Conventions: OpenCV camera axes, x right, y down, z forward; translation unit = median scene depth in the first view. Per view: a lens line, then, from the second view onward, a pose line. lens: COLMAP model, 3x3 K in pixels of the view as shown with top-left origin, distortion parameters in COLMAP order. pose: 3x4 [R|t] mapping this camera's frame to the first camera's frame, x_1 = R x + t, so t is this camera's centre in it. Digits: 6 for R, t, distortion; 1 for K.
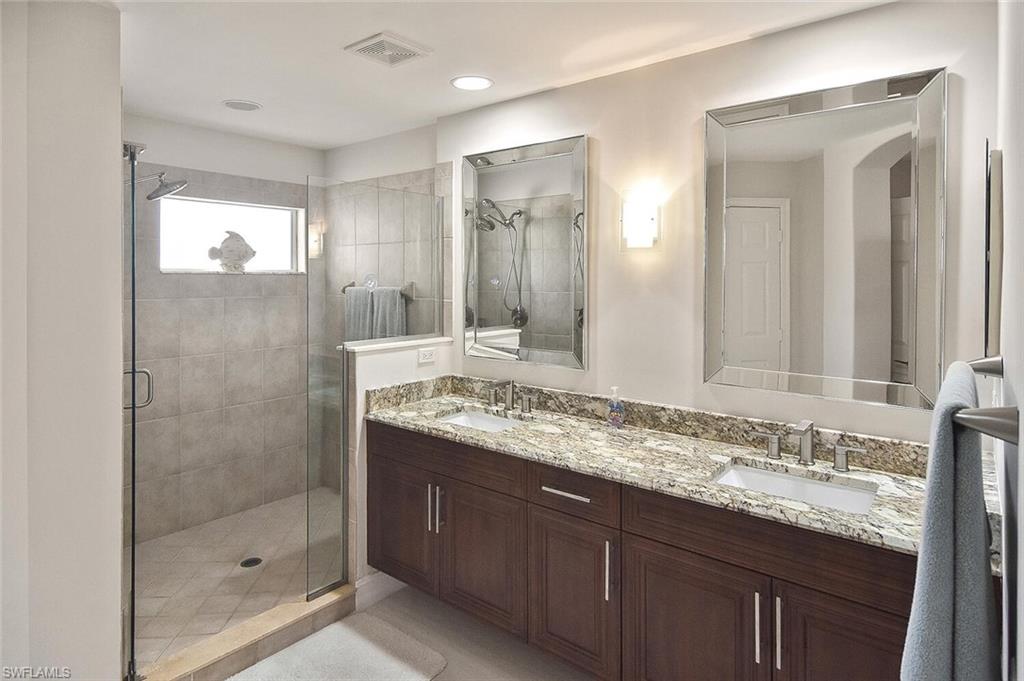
lens RADIAL K [[591.9, 0, 520.4], [0, 591.9, 270.7], [0, 0, 1]] dist [-0.004876, -0.004032]
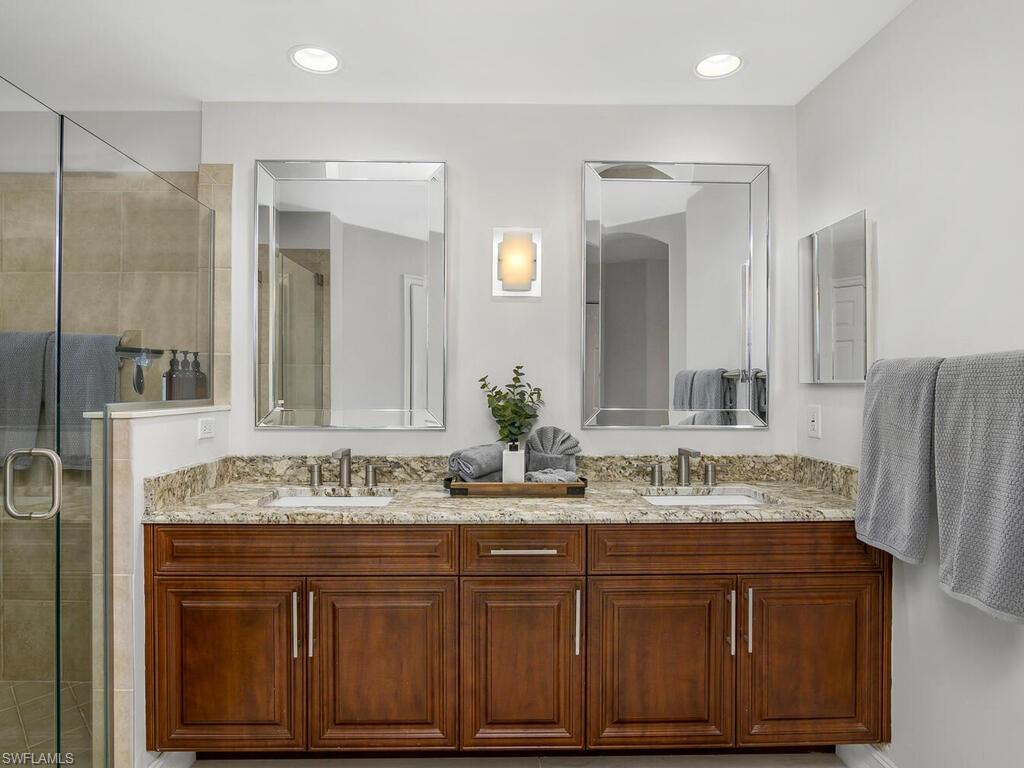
lens RADIAL K [[587.1, 0, 503.9], [0, 587.1, 380.2], [0, 0, 1]] dist [-0.027207, -0.000282]
pose [[0.758469, 0.006213, 0.651680, -0.380689], [-0.003724, 0.999980, -0.005200, 0.098971], [-0.651699, 0.001517, 0.758476, 0.278023]]
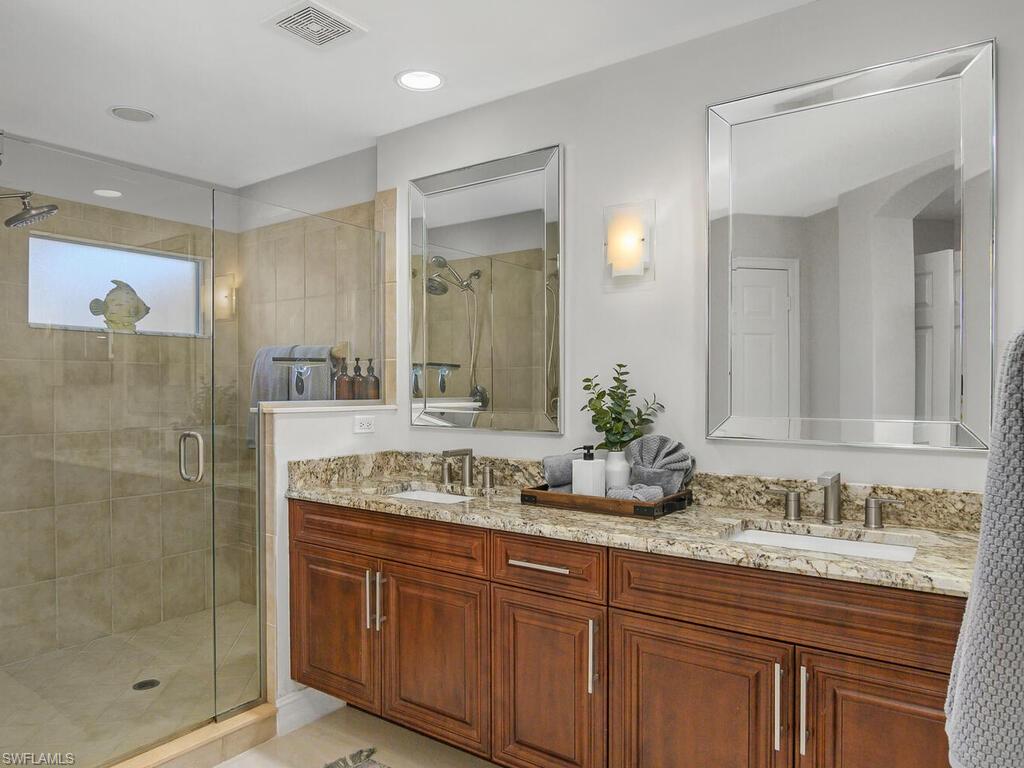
lens RADIAL K [[699.7, 0, 512.4], [0, 699.7, 389.0], [0, 0, 1]] dist [-0.026590, 0.001465]
pose [[0.998861, -0.002249, 0.047656, -0.002475], [0.001993, 0.999983, 0.005411, 0.100352], [-0.047667, -0.005309, 0.998849, 0.045023]]
